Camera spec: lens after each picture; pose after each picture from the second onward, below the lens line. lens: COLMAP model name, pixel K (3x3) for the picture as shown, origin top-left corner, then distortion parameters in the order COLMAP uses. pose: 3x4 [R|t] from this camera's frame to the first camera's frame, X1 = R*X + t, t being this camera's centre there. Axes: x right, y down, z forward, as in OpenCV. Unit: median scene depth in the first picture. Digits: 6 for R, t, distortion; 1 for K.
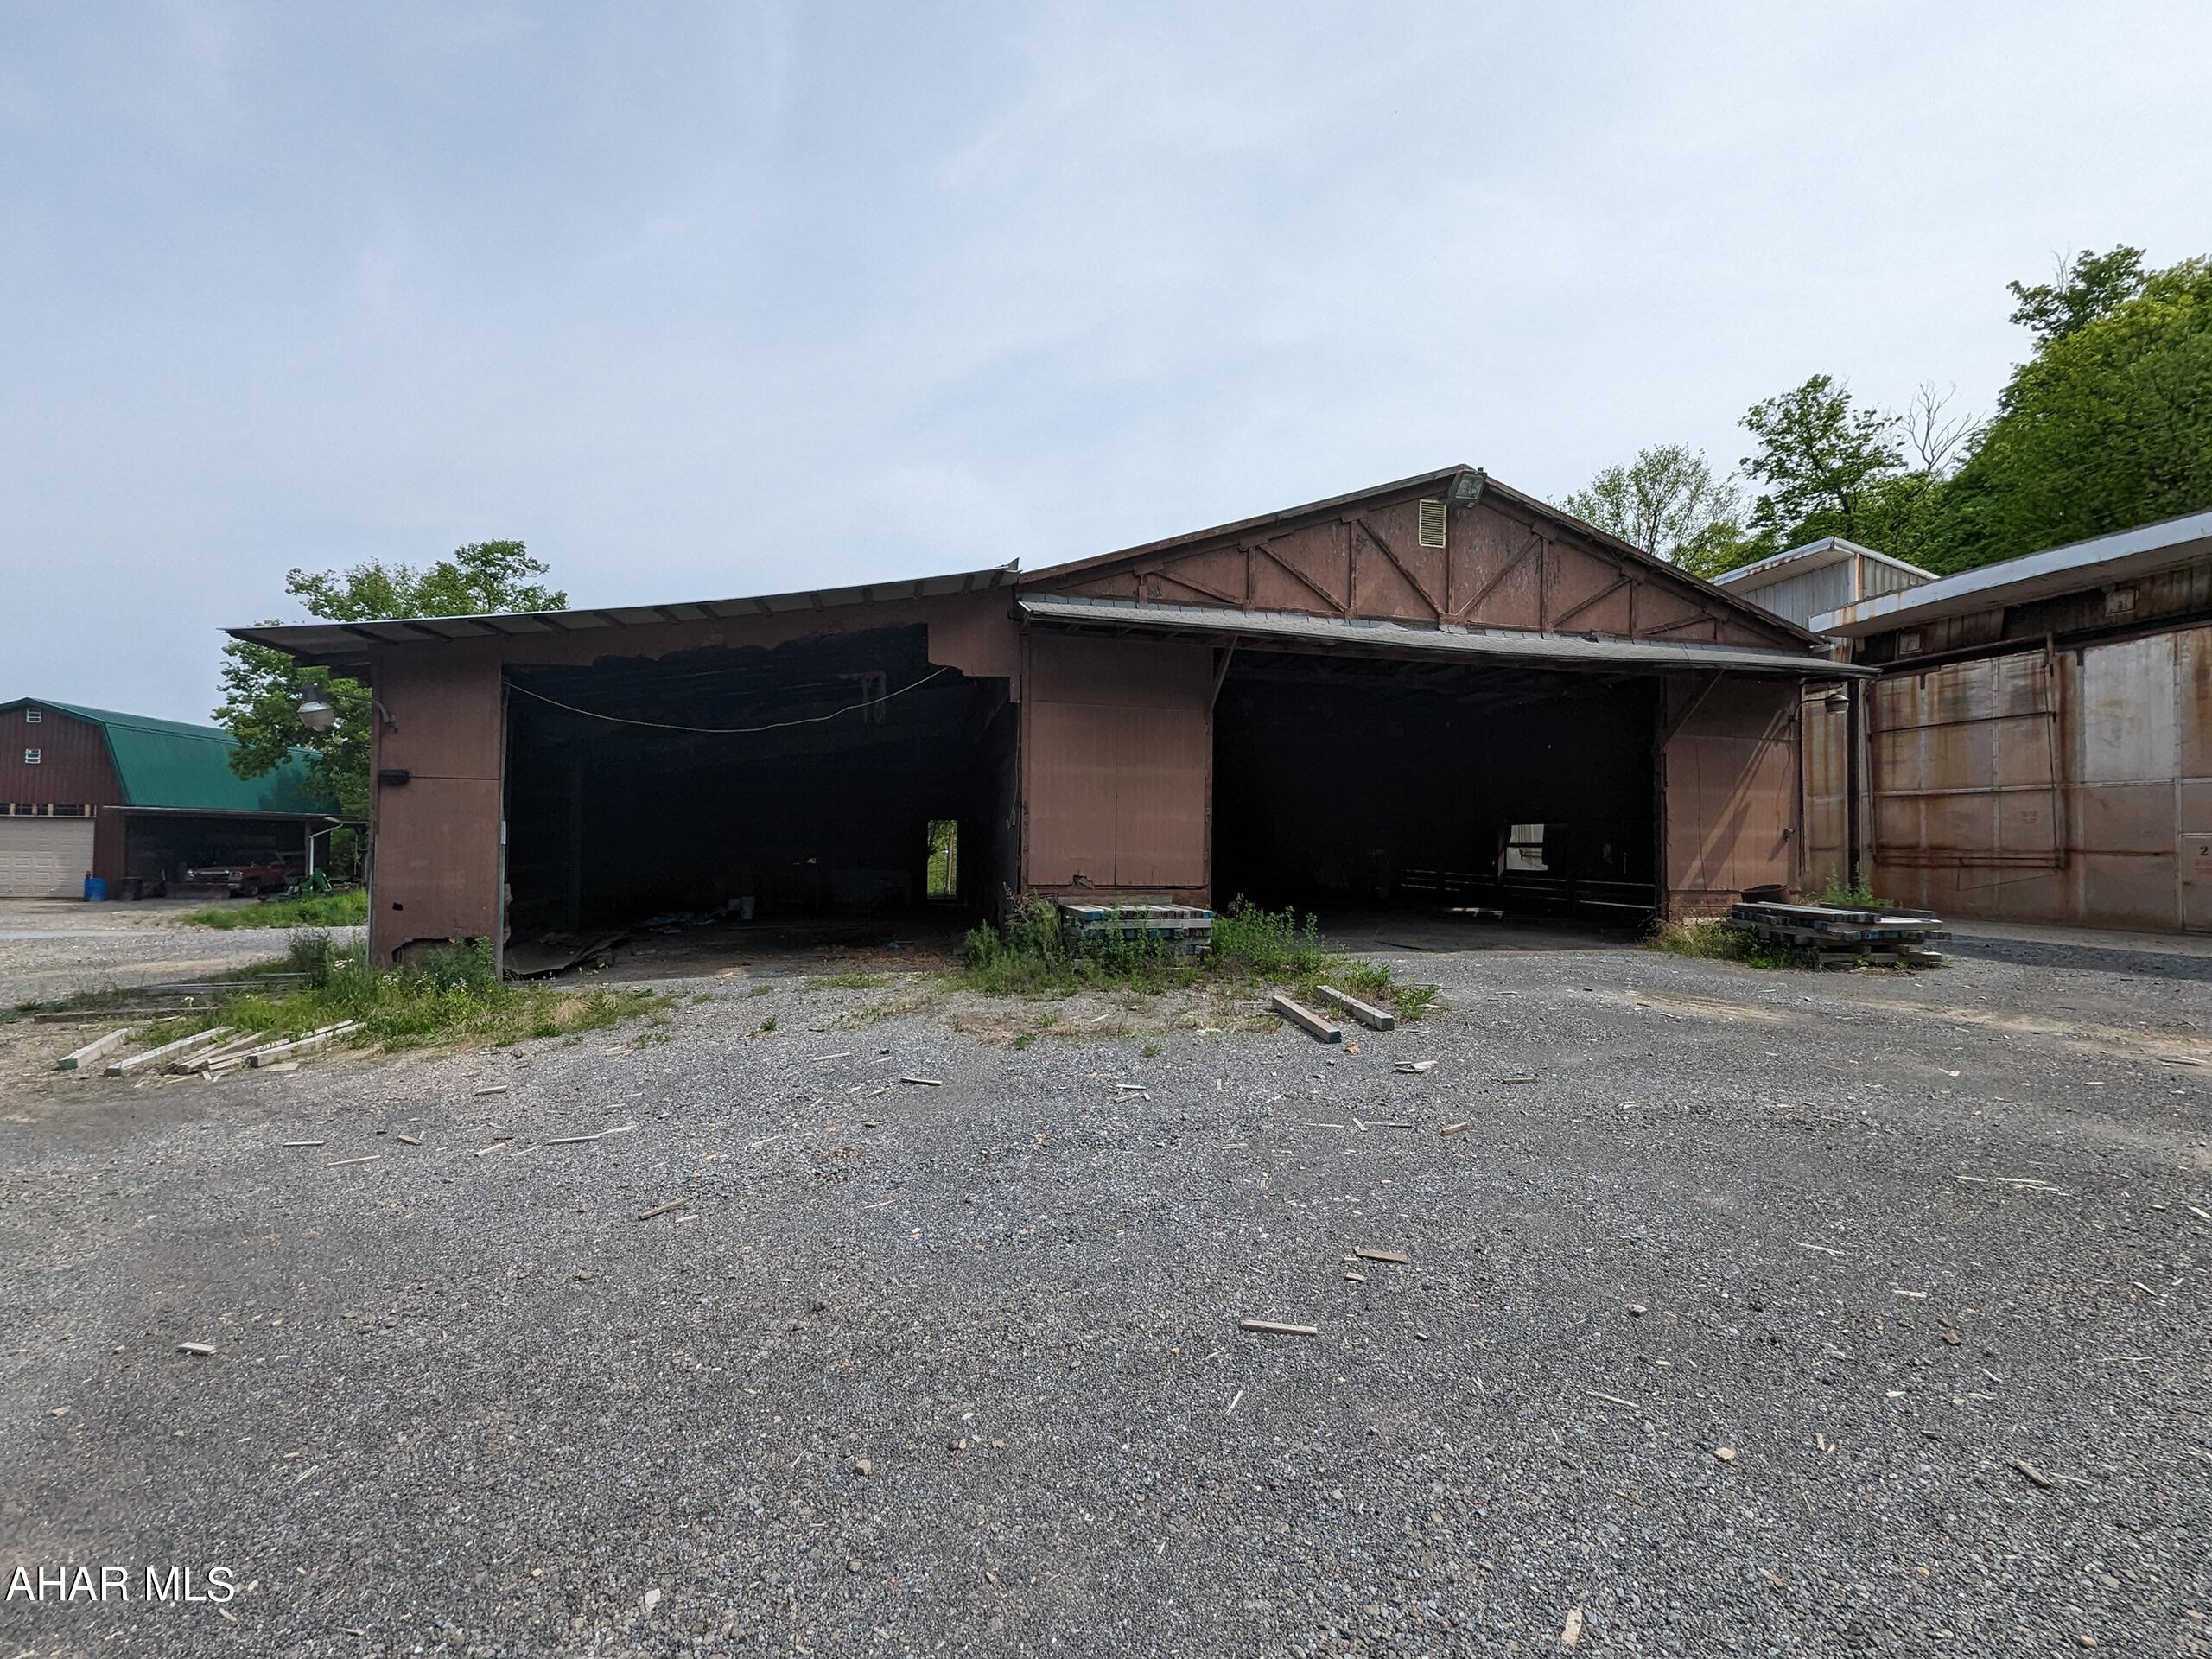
lens RADIAL K [[888.8, 0, 1107.4], [0, 888.8, 830.1], [0, 0, 1]] dist [0.000065, 0.000381]
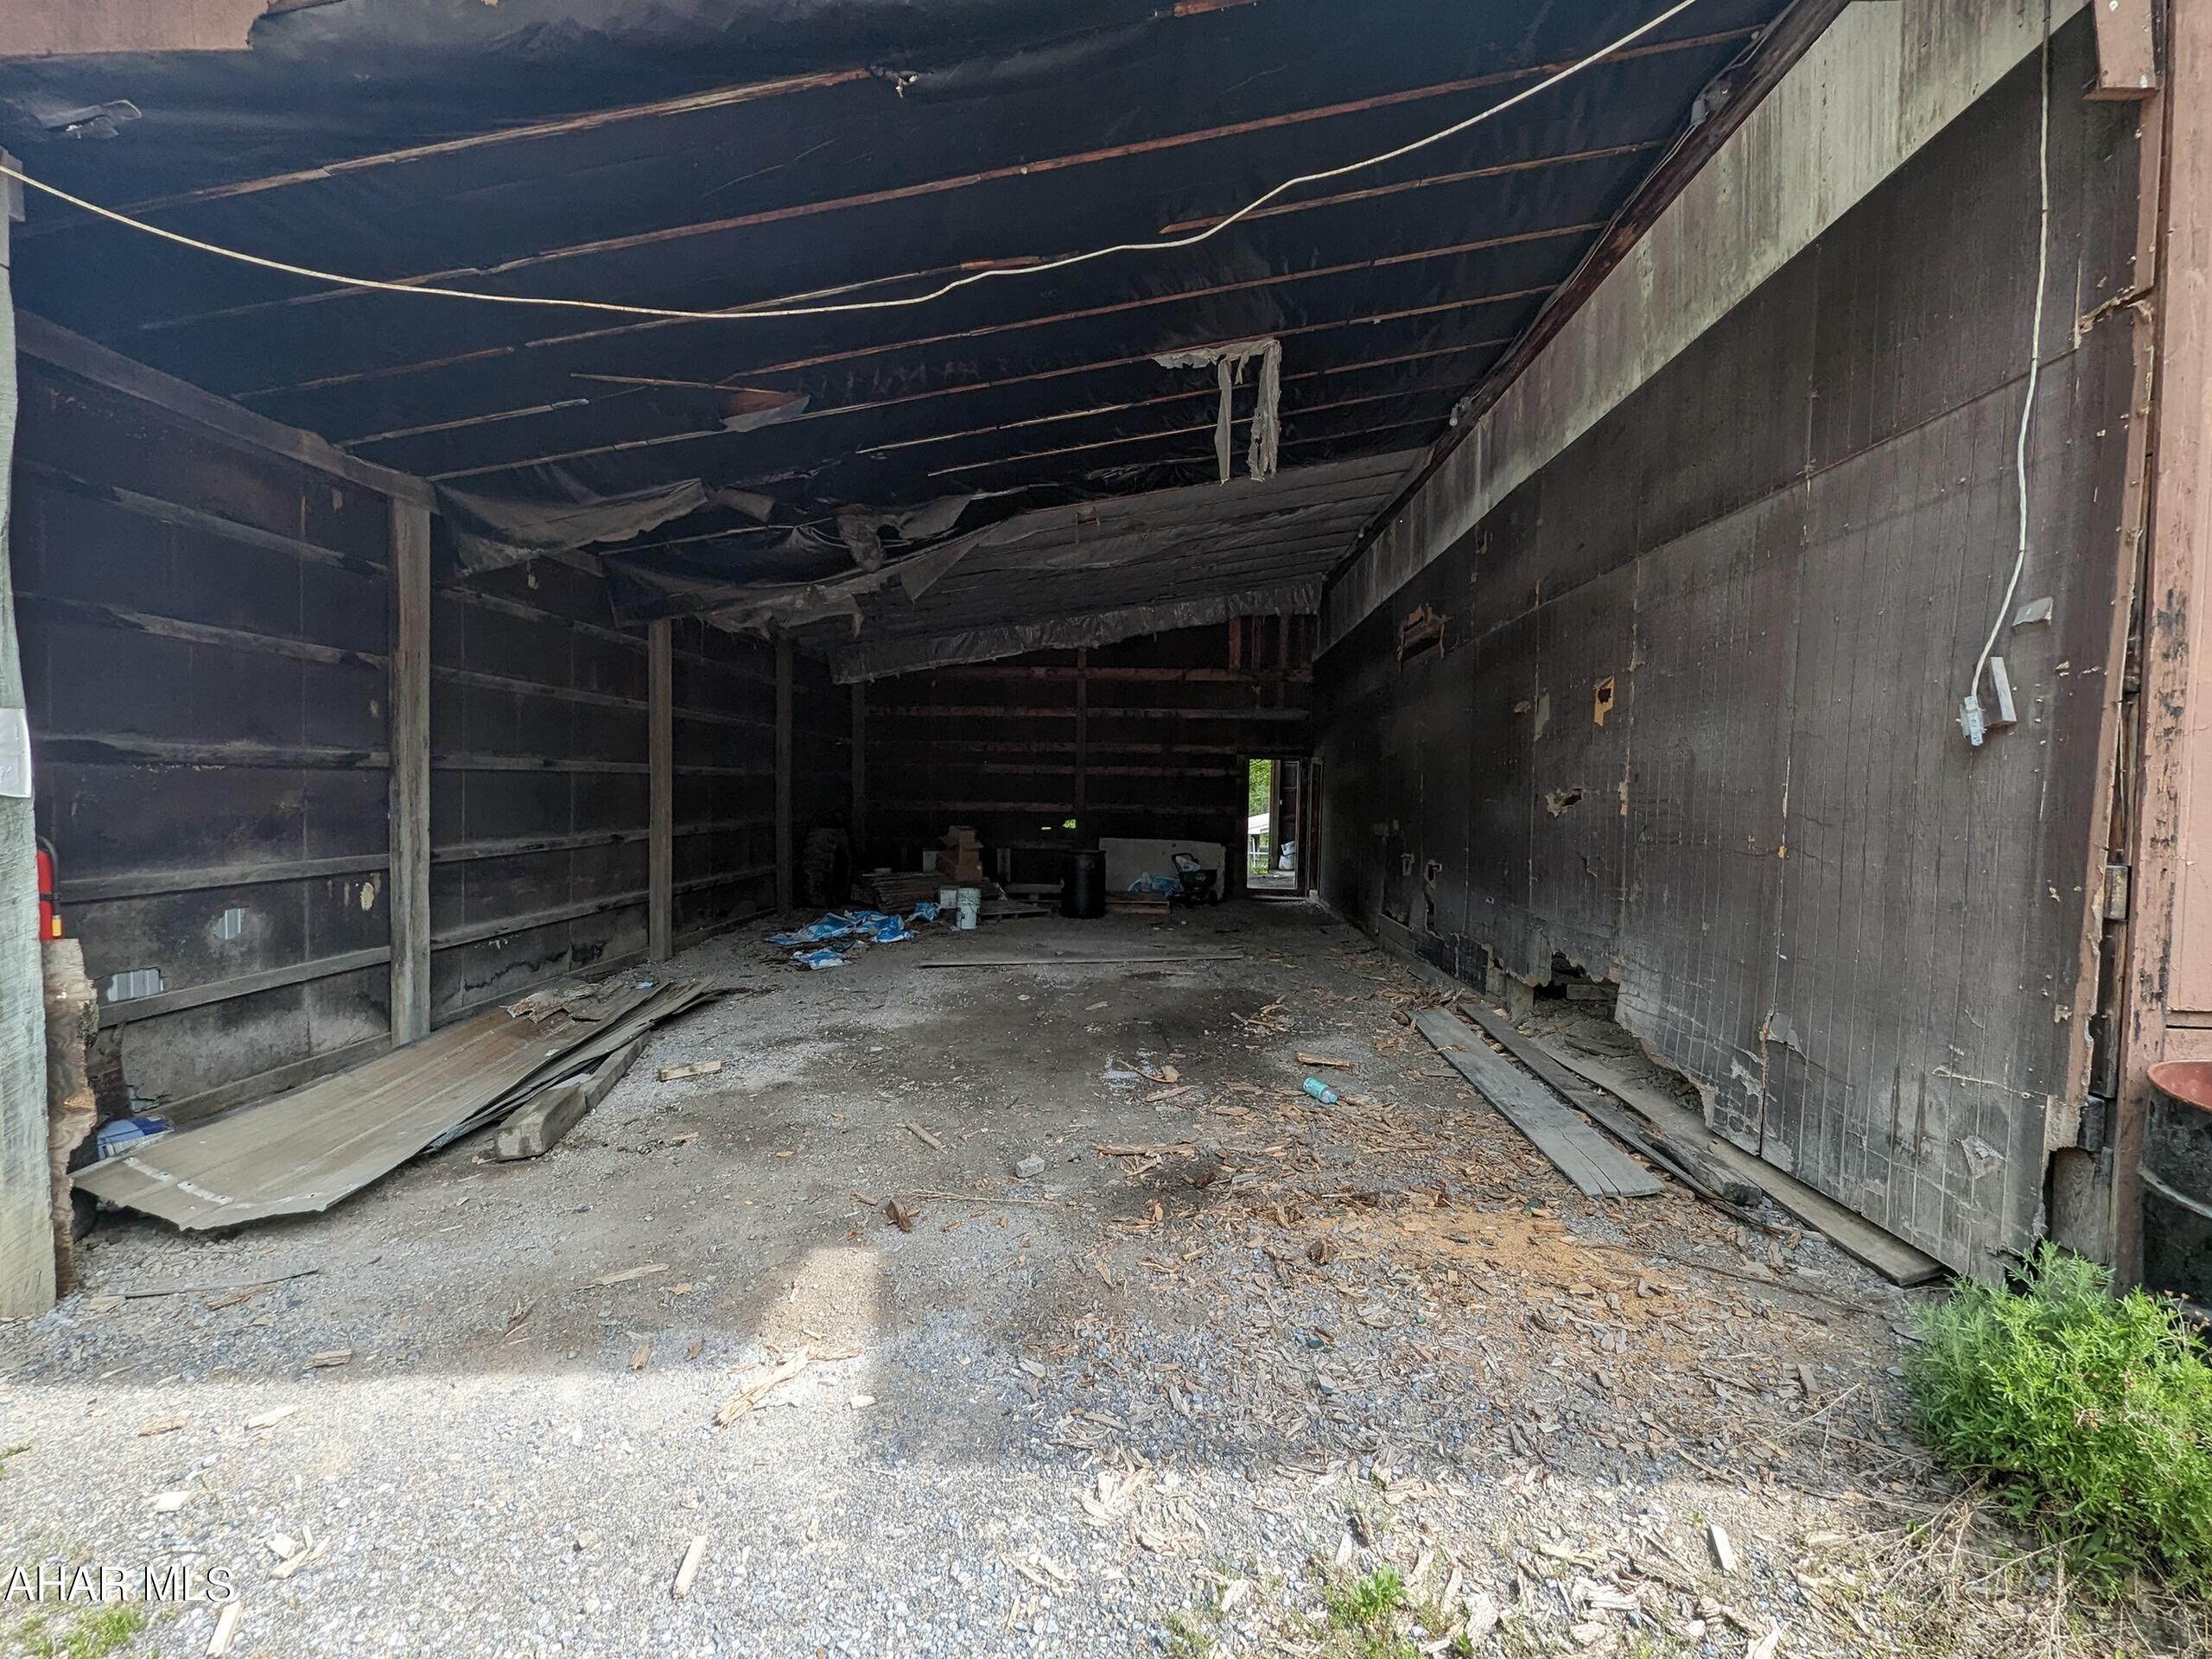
lens RADIAL K [[888.8, 0, 1106.3], [0, 888.8, 828.5], [0, 0, 1]] dist [0.000065, 0.000381]
pose [[0.964546, 0.019315, -0.263207, -0.165924], [-0.003633, 0.998196, 0.059937, 0.000036], [0.263889, -0.056856, 0.962876, 0.468694]]
